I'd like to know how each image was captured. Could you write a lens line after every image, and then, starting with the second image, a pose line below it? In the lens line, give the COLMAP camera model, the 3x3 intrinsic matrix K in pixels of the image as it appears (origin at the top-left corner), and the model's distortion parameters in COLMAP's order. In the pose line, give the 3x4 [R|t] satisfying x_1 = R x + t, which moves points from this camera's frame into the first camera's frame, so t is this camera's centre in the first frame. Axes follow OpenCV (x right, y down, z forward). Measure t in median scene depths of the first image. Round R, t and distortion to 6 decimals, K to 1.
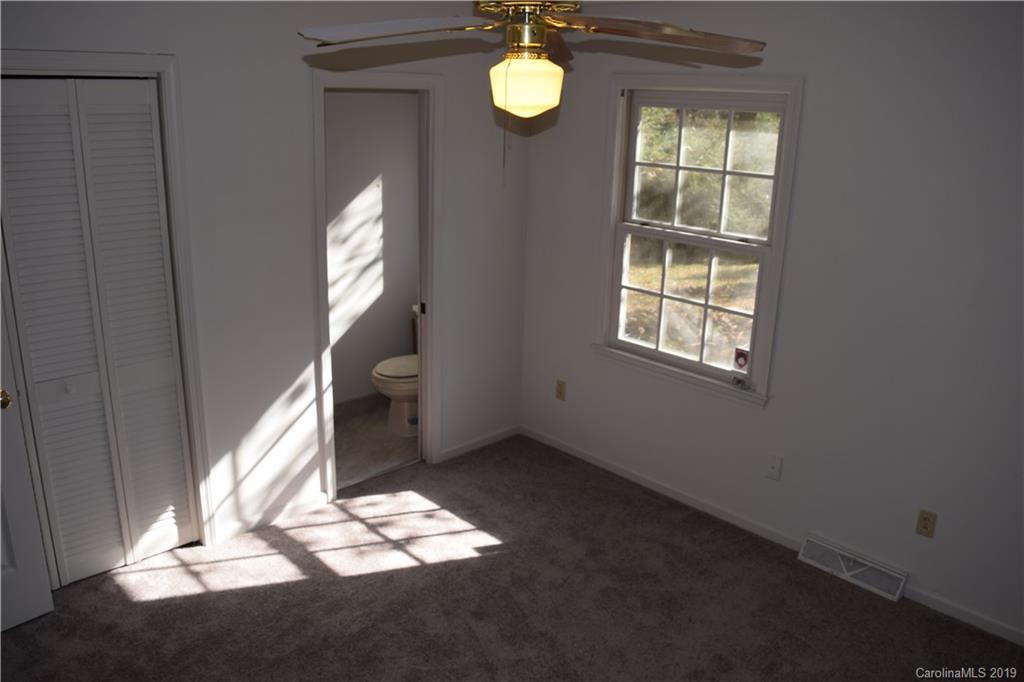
lens RADIAL K [[804.3, 0, 514.9], [0, 804.3, 339.7], [0, 0, 1]] dist [-0.091533, 0.019783]
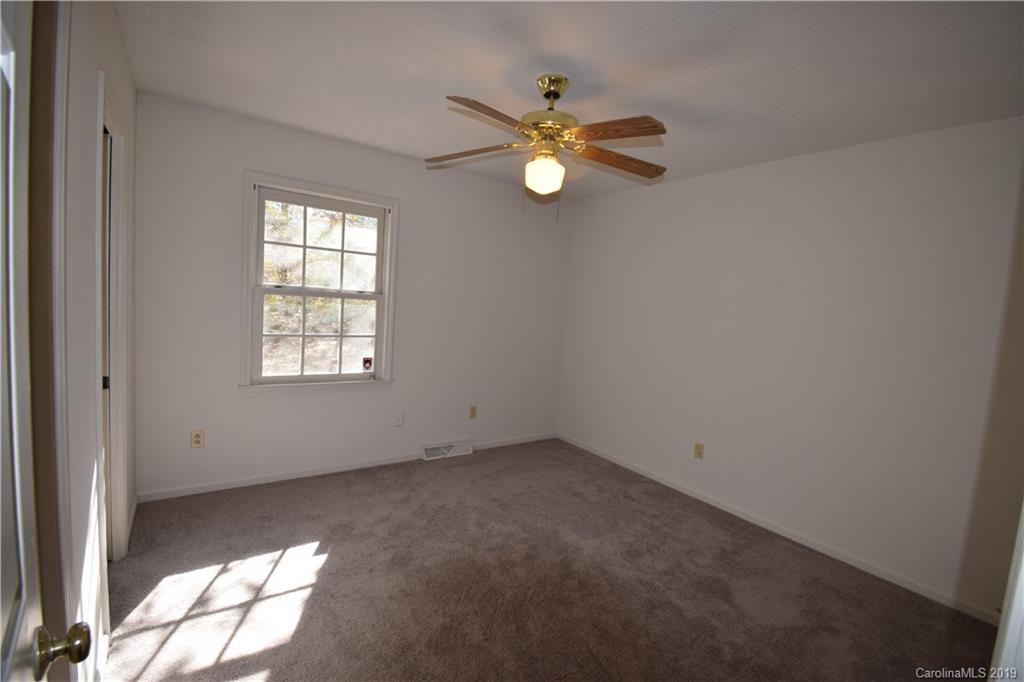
lens RADIAL K [[454.3, 0, 514.5], [0, 454.3, 339.6], [0, 0, 1]] dist [0.023179, -0.027266]
pose [[0.178915, -0.107742, 0.977947, -0.593696], [0.227622, 0.971551, 0.065394, -0.016621], [-0.957172, 0.210902, 0.198350, 0.521991]]
